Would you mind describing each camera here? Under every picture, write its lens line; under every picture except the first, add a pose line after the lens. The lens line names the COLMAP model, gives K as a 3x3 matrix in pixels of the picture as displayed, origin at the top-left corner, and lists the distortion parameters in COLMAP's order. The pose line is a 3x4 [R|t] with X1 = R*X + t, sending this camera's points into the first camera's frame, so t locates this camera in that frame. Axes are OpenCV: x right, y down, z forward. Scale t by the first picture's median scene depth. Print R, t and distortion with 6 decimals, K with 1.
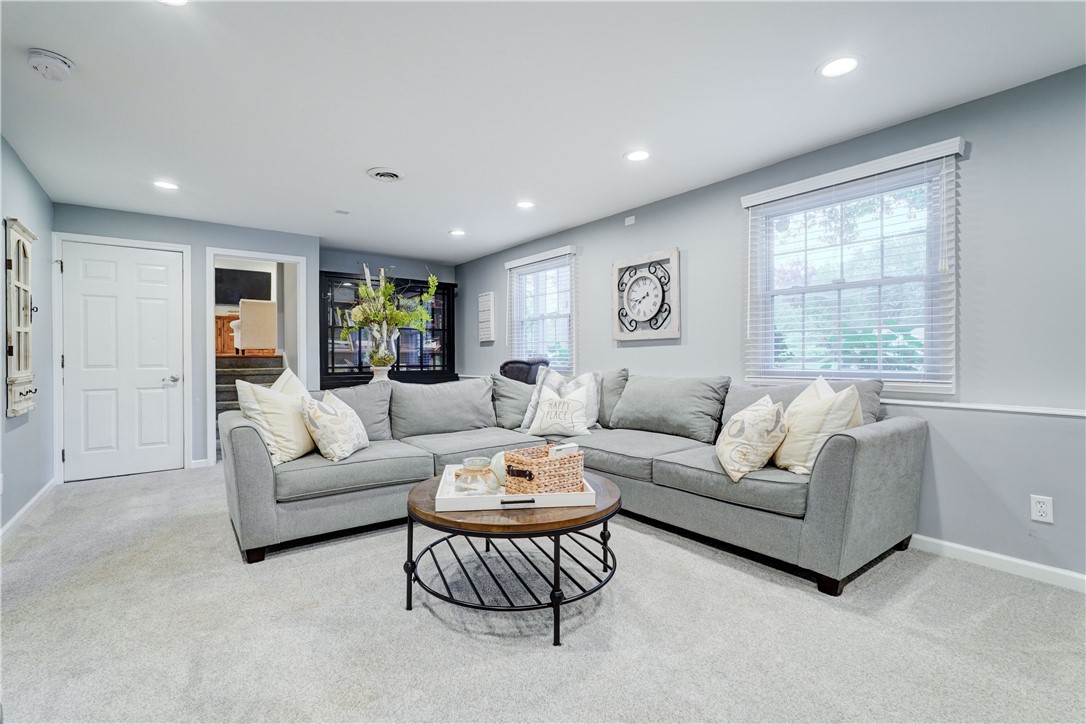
lens RADIAL K [[490.0, 0, 542.9], [0, 490.0, 357.5], [0, 0, 1]] dist [-0.001820, 0.000098]
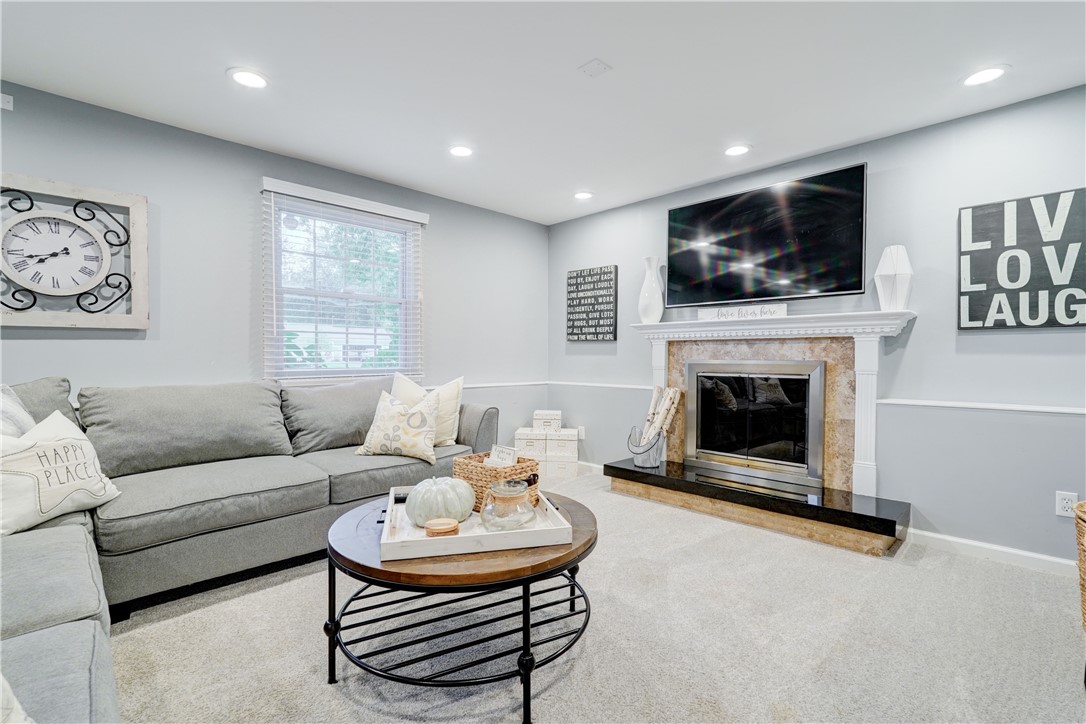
lens RADIAL K [[490.0, 0, 542.9], [0, 490.0, 357.5], [0, 0, 1]] dist [-0.001820, 0.000098]
pose [[-0.116968, -0.002596, 0.993132, -0.467713], [0.002417, 0.999993, 0.002899, -0.000433], [-0.993133, 0.002739, -0.116961, 0.523823]]
